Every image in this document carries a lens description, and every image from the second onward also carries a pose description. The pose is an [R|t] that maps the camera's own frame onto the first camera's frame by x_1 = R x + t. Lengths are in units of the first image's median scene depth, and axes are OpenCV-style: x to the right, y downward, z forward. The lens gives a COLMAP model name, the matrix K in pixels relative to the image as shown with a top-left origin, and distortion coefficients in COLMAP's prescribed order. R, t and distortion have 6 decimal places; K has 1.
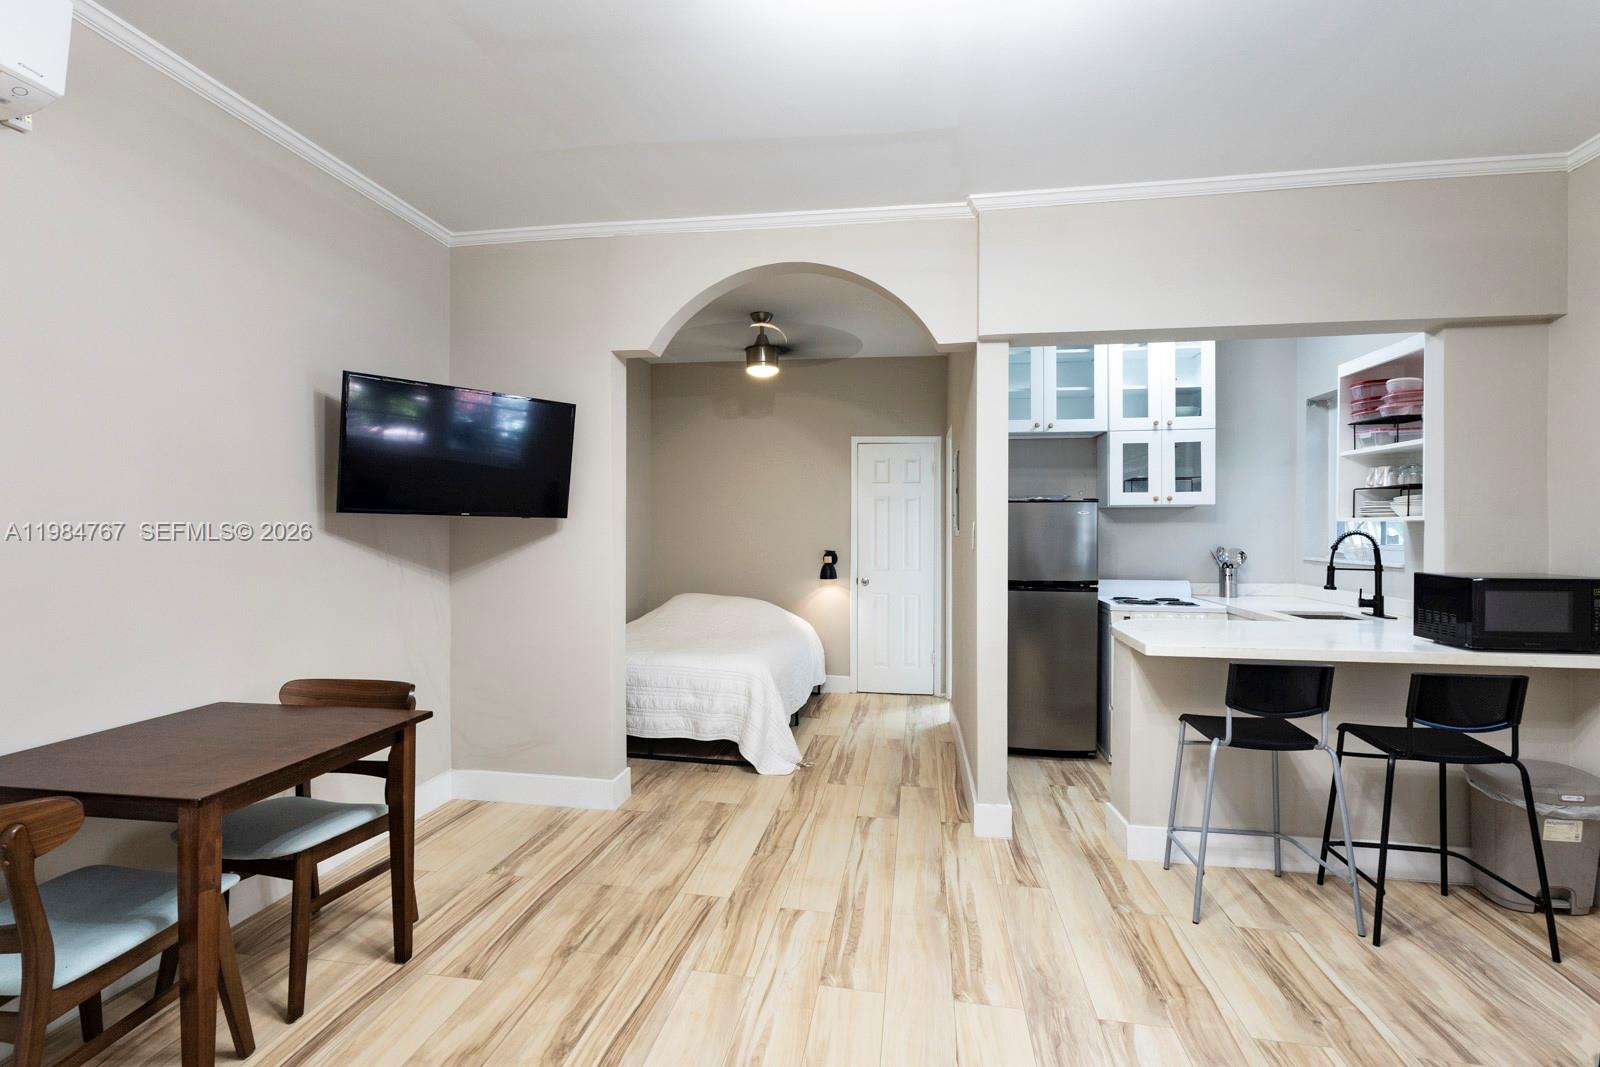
lens RADIAL K [[726.6, 0, 801.7], [0, 726.6, 532.2], [0, 0, 1]] dist [0.006182, 0.000495]
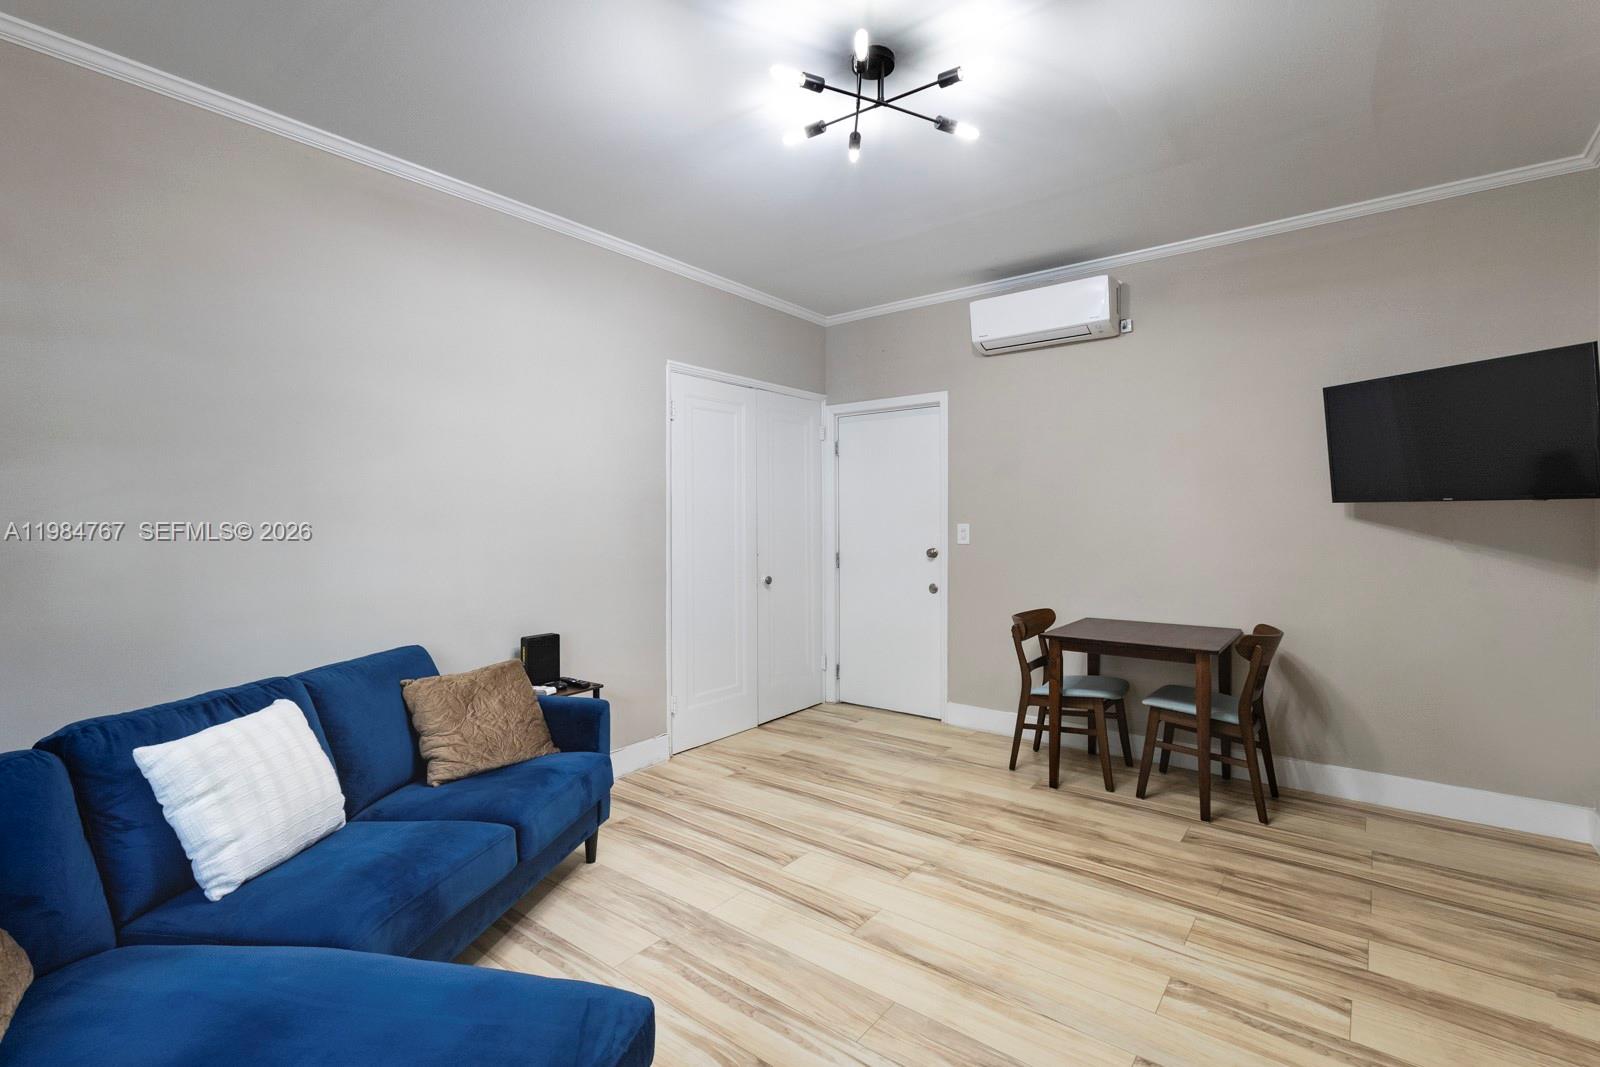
lens RADIAL K [[726.6, 0, 798.8], [0, 726.6, 527.8], [0, 0, 1]] dist [0.006182, 0.000495]
pose [[-0.480126, 0.005726, -0.877181, 1.159977], [-0.000871, 0.999975, 0.007005, 0.008221], [0.877199, 0.004127, -0.480109, 1.059228]]
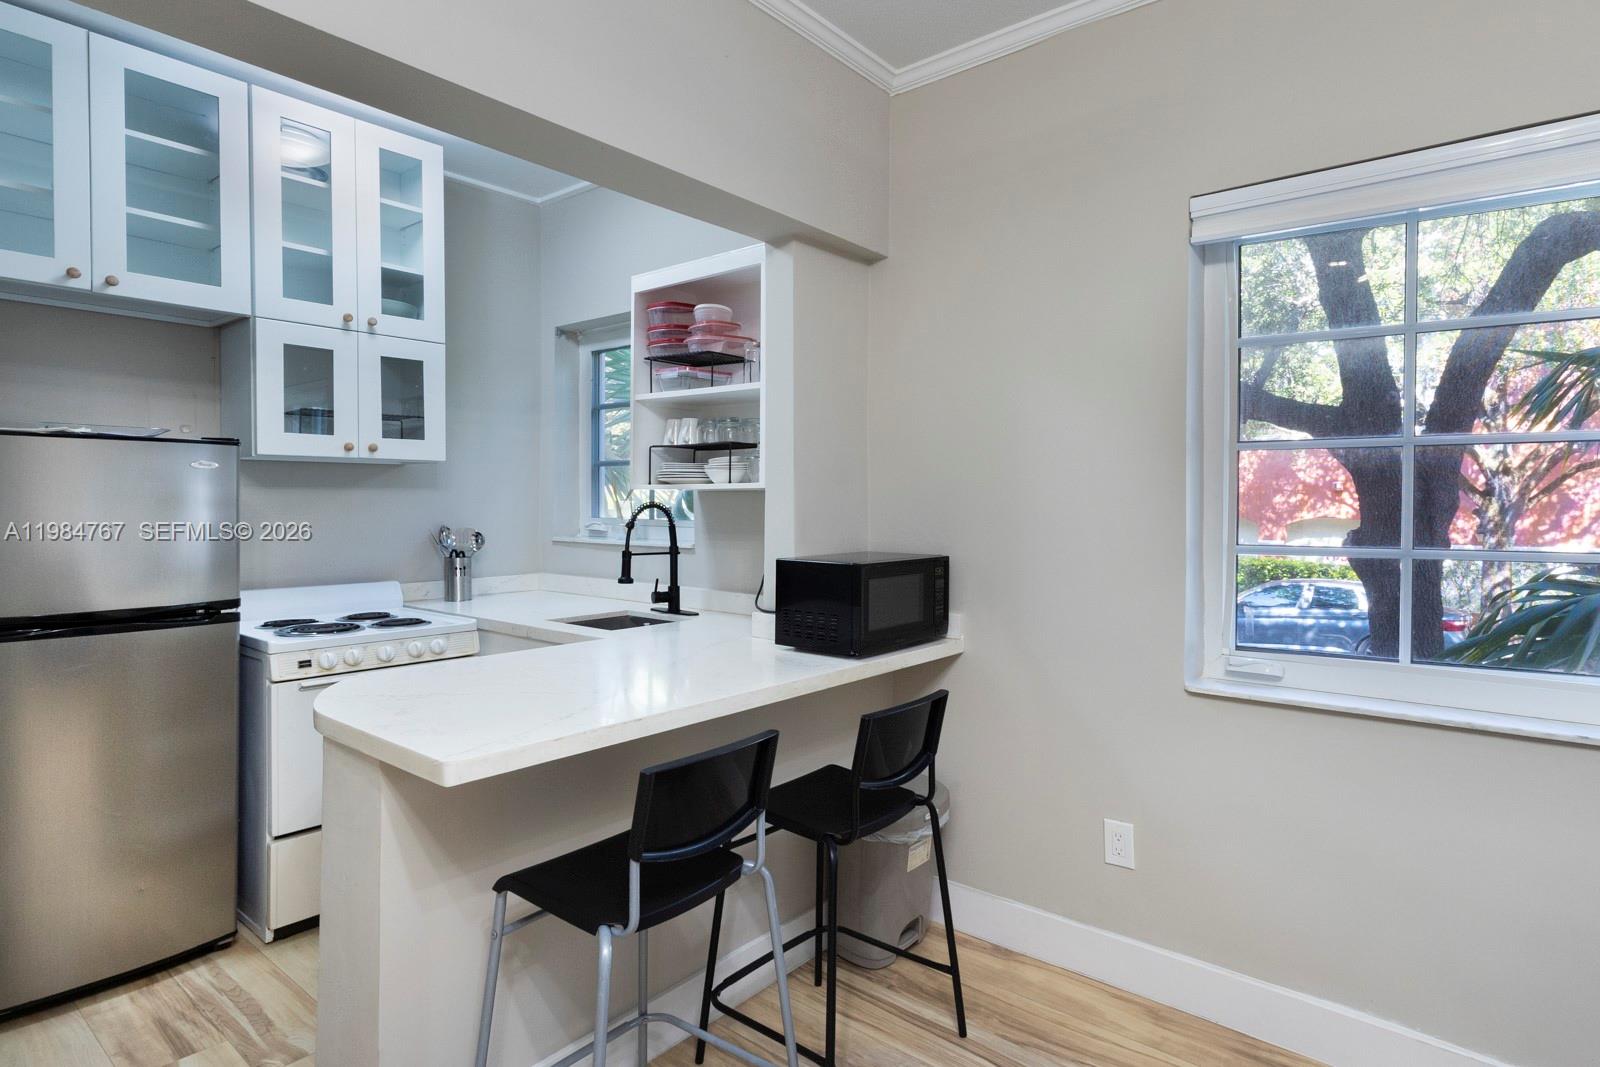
lens RADIAL K [[726.6, 0, 786.1], [0, 726.6, 510.6], [0, 0, 1]] dist [0.006182, 0.000495]
pose [[0.444949, -0.007879, 0.895521, 0.118324], [0.000491, 0.999963, 0.008554, 0.000321], [-0.895556, -0.003367, 0.444936, 0.424901]]
